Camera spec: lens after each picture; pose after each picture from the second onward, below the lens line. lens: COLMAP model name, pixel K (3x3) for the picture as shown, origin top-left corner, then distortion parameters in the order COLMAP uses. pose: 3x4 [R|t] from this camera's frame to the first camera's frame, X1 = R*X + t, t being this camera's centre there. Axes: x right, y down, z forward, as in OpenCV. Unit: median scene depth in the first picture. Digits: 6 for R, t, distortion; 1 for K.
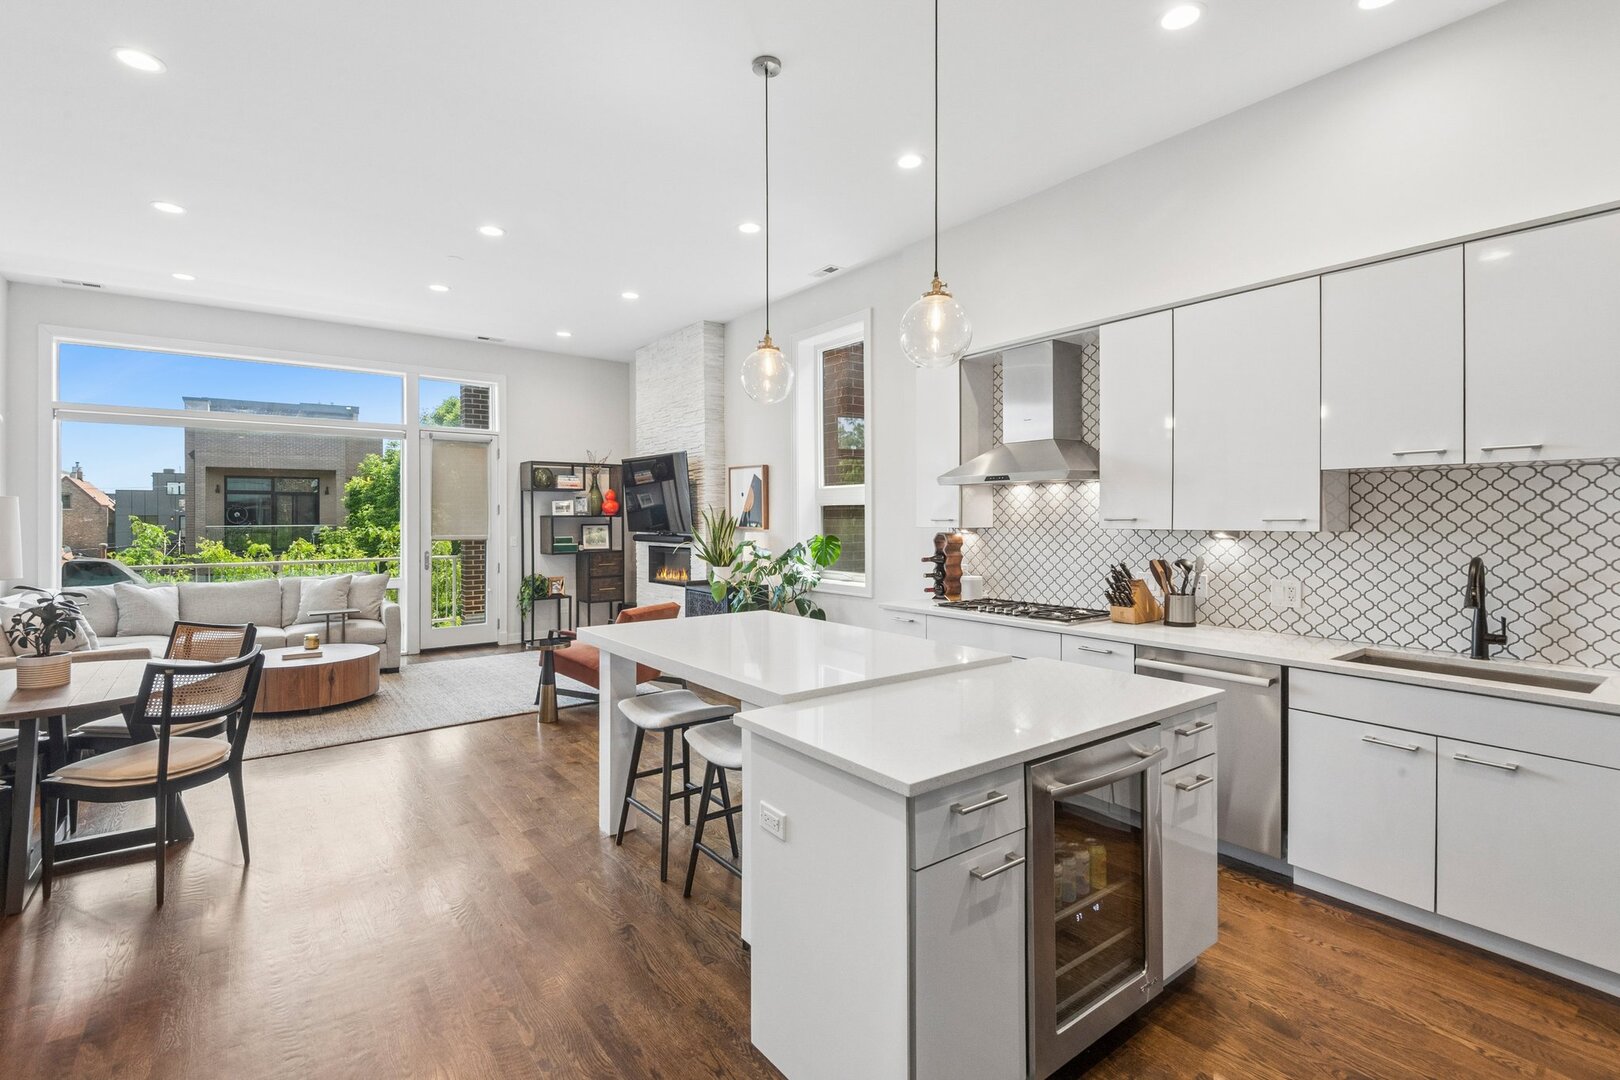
lens RADIAL K [[736.8, 0, 808.3], [0, 736.8, 517.9], [0, 0, 1]] dist [0.018032, -0.019776]
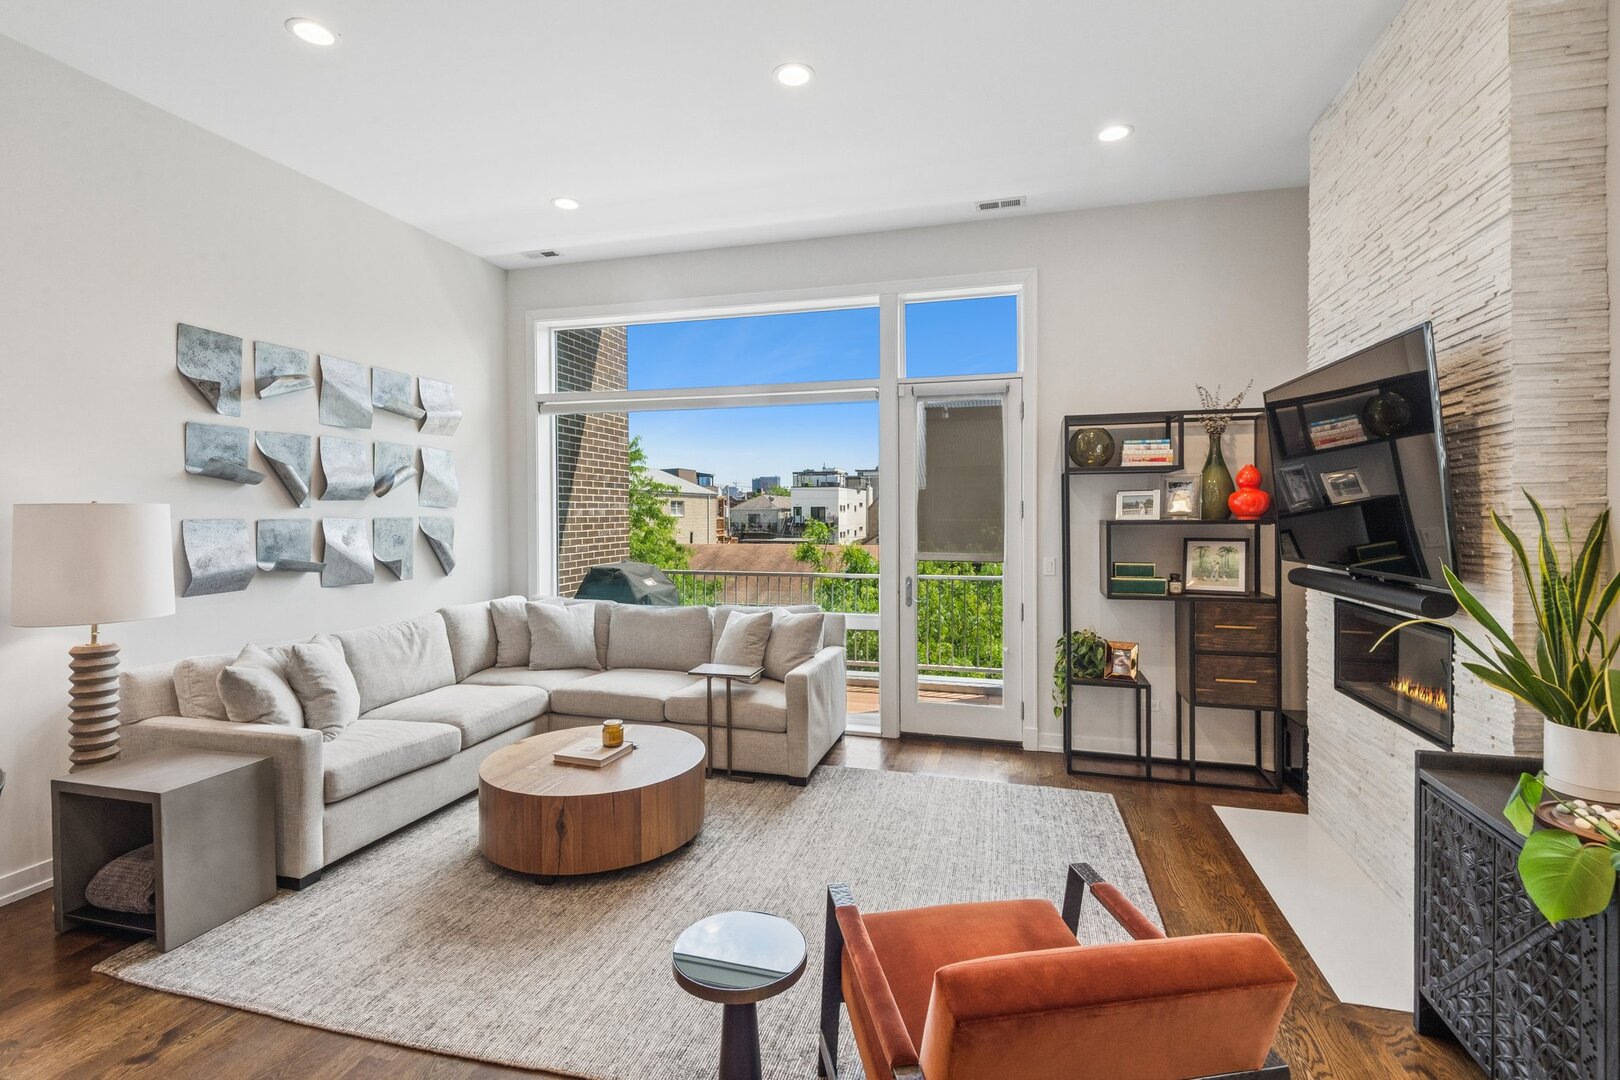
lens RADIAL K [[746.3, 0, 808.1], [0, 746.3, 518.3], [0, 0, 1]] dist [0.038361, -0.030867]
pose [[0.603962, 0.008922, -0.796963, -0.061085], [-0.001718, 0.999950, 0.009893, -0.009486], [0.797011, -0.004606, 0.603947, 0.517191]]
